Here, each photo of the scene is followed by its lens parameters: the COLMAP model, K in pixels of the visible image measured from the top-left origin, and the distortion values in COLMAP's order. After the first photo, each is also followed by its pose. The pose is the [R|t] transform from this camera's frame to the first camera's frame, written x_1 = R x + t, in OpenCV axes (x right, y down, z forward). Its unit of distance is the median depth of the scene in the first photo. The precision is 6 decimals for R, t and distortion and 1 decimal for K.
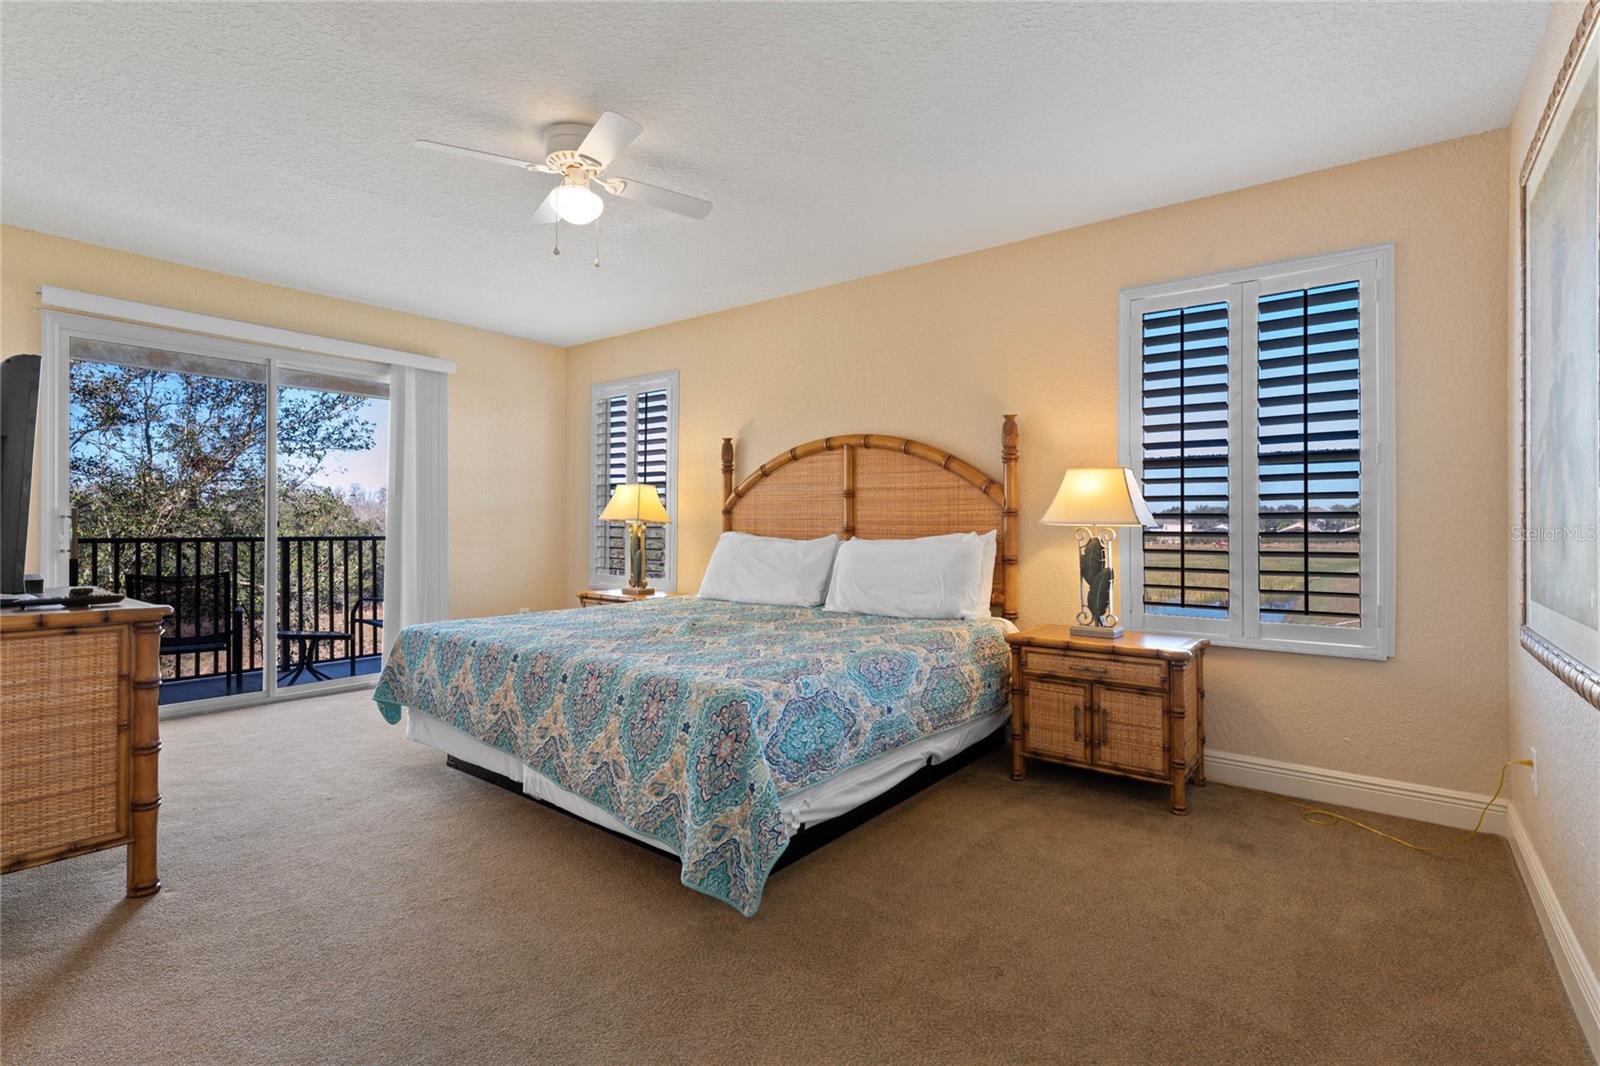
lens RADIAL K [[730.4, 0, 804.4], [0, 730.4, 520.4], [0, 0, 1]] dist [-0.002790, -0.000226]
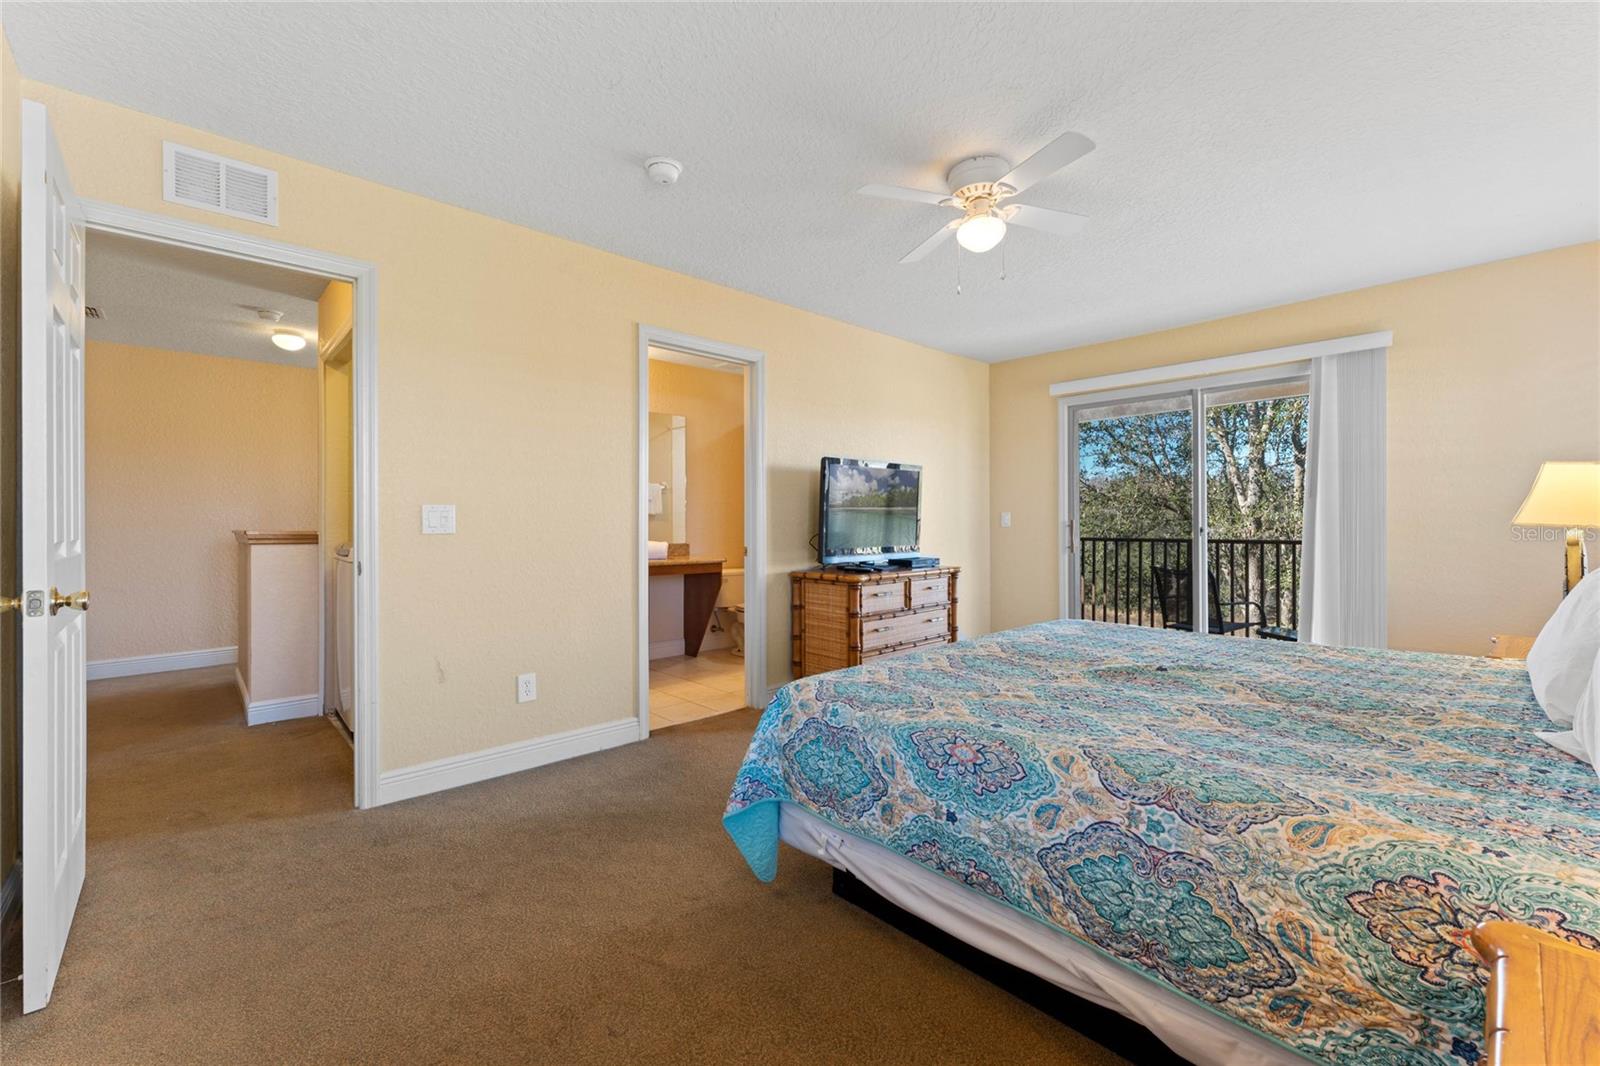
lens RADIAL K [[650.0, 0, 794.2], [0, 650.0, 527.1], [0, 0, 1]] dist [0.007353, 0.000776]
pose [[-0.134738, 0.004726, -0.990870, 0.730643], [0.007601, 0.999964, 0.003736, -0.011596], [0.990852, -0.007028, -0.134769, 0.939169]]
